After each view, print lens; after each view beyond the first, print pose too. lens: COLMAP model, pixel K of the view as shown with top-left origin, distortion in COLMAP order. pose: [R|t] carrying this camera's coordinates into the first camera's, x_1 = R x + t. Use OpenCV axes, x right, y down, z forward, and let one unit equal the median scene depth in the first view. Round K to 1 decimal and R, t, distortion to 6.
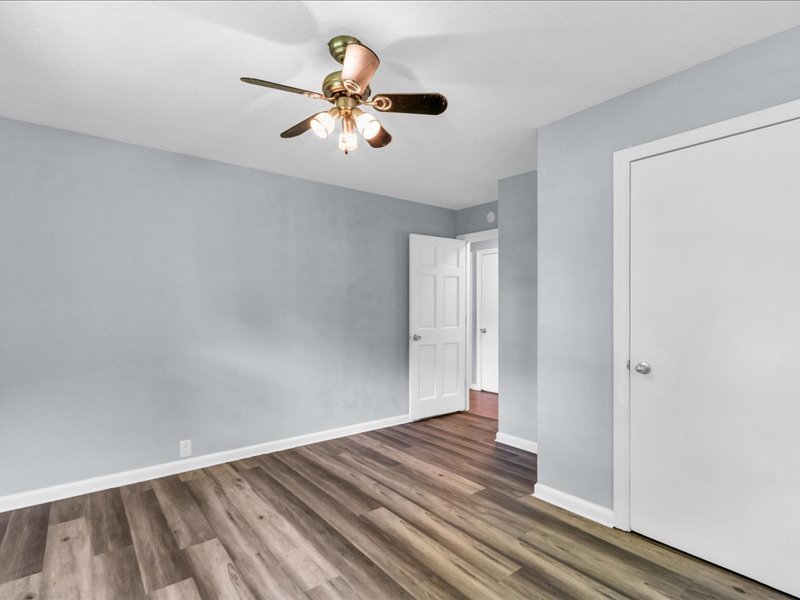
lens RADIAL K [[425.7, 0, 400.1], [0, 425.7, 302.9], [0, 0, 1]] dist [-0.002852, 0.006396]
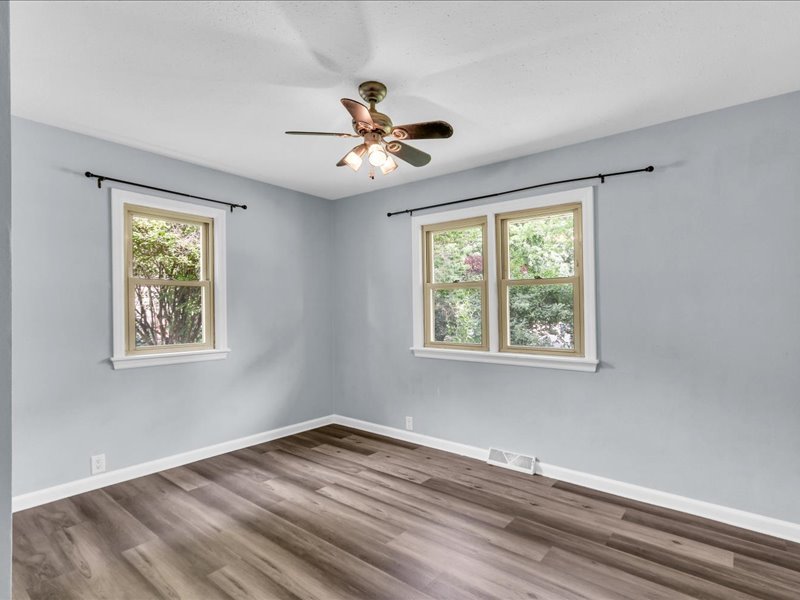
lens RADIAL K [[425.7, 0, 403.8], [0, 425.7, 299.6], [0, 0, 1]] dist [-0.002852, 0.006396]
pose [[-0.974070, -0.005407, -0.226183, 0.070155], [0.001426, 0.999548, -0.030036, 0.019876], [0.226243, -0.029579, -0.973622, 2.045795]]
